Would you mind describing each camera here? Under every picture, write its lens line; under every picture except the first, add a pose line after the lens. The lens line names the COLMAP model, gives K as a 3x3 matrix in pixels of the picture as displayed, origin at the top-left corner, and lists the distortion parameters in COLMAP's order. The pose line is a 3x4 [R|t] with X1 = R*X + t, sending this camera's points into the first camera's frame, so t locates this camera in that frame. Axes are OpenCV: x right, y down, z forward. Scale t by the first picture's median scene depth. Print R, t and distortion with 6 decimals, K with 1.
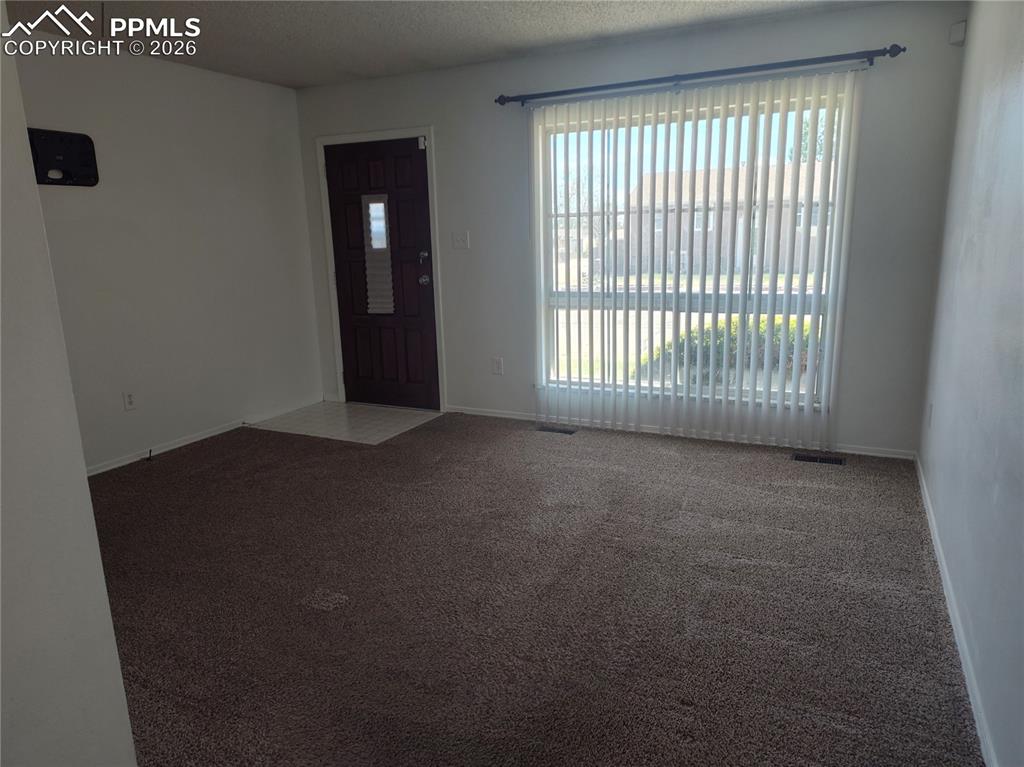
lens RADIAL K [[689.7, 0, 512.4], [0, 689.7, 384.2], [0, 0, 1]] dist [0.008112, -0.004796]
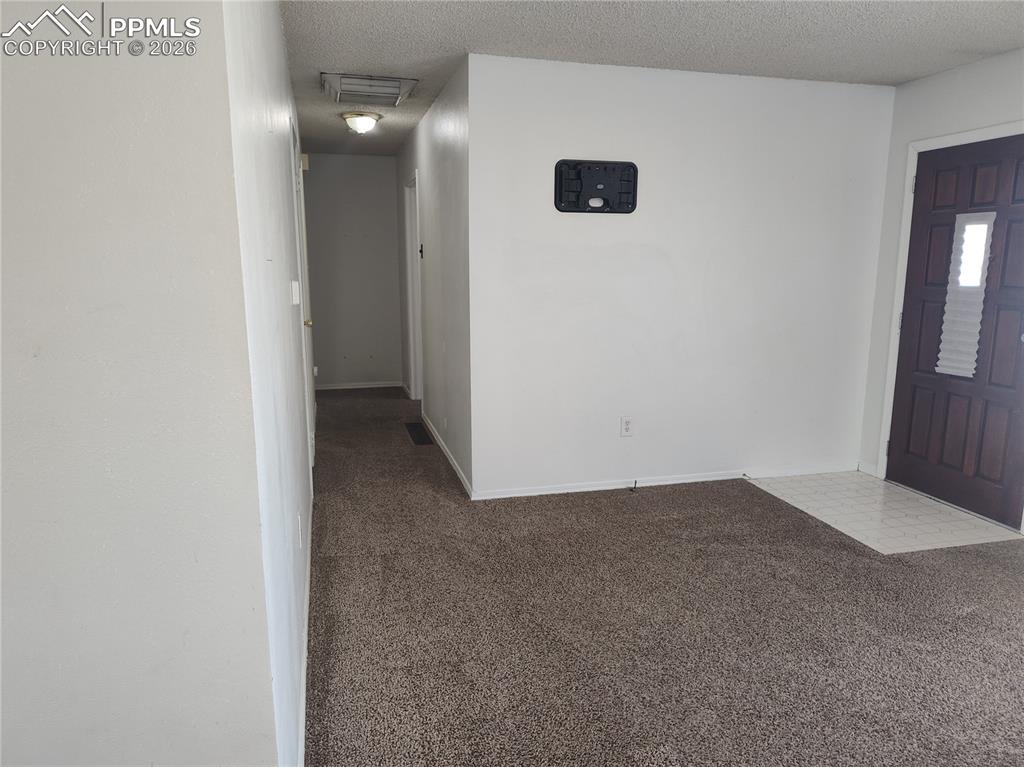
lens RADIAL K [[689.7, 0, 509.8], [0, 689.7, 382.4], [0, 0, 1]] dist [0.008112, -0.004796]
pose [[0.645876, 0.158136, -0.746885, 0.056216], [-0.181366, 0.982087, 0.051096, -0.050314], [0.741587, 0.102458, 0.662987, 0.181128]]
